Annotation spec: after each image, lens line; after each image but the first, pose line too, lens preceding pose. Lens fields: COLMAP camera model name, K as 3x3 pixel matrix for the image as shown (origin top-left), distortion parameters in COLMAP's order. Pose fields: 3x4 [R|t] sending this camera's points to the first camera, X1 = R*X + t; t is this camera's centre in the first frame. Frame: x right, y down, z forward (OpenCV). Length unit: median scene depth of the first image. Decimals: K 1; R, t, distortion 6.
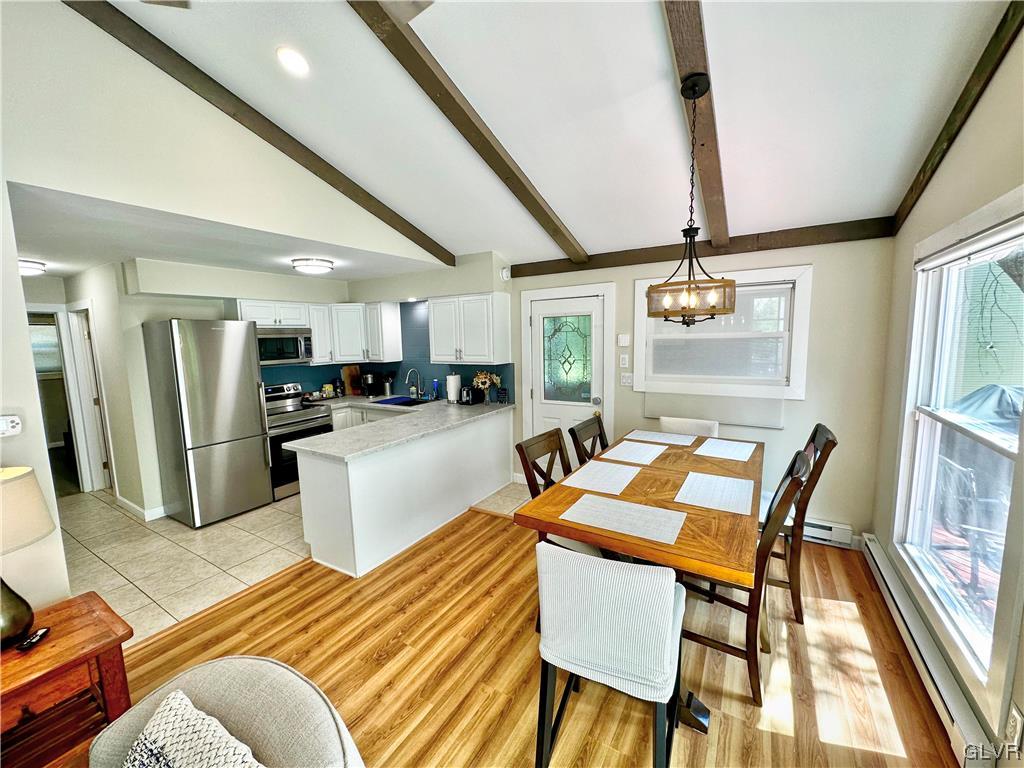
lens RADIAL K [[408.5, 0, 511.4], [0, 408.5, 383.9], [0, 0, 1]] dist [-0.001099, -0.000168]
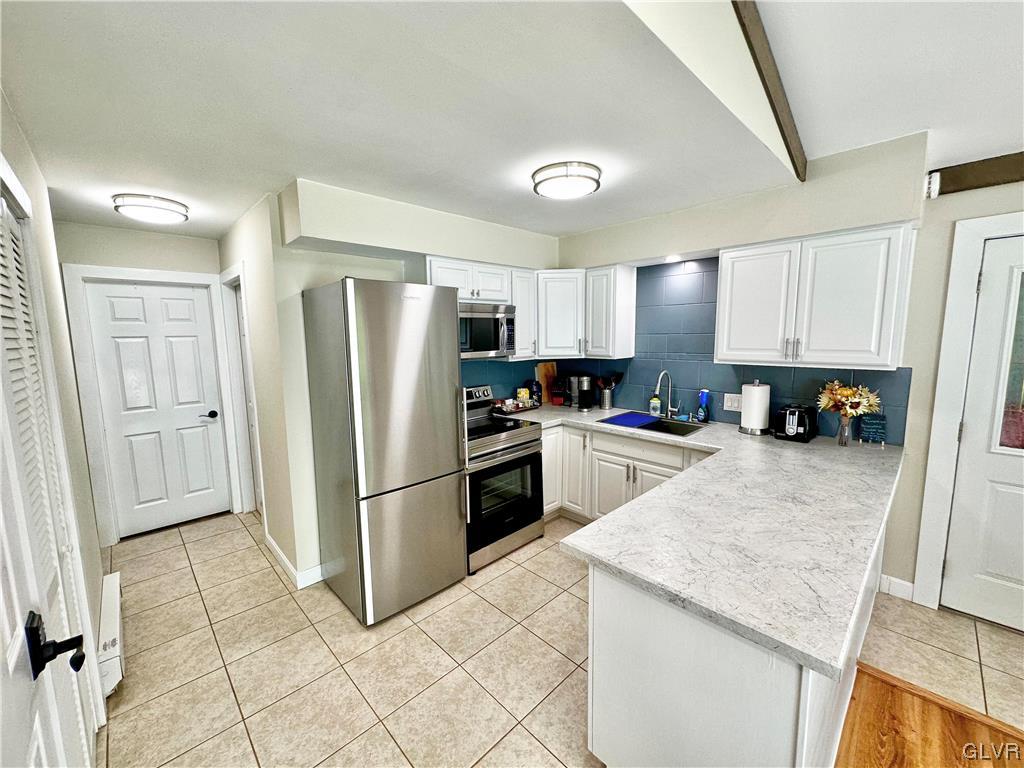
lens RADIAL K [[408.5, 0, 514.4], [0, 408.5, 384.9], [0, 0, 1]] dist [-0.001099, -0.000168]
pose [[0.968733, 0.041315, -0.244641, -0.329699], [-0.038808, 0.999133, 0.015062, -0.016938], [0.245051, -0.005097, 0.969497, 0.361219]]
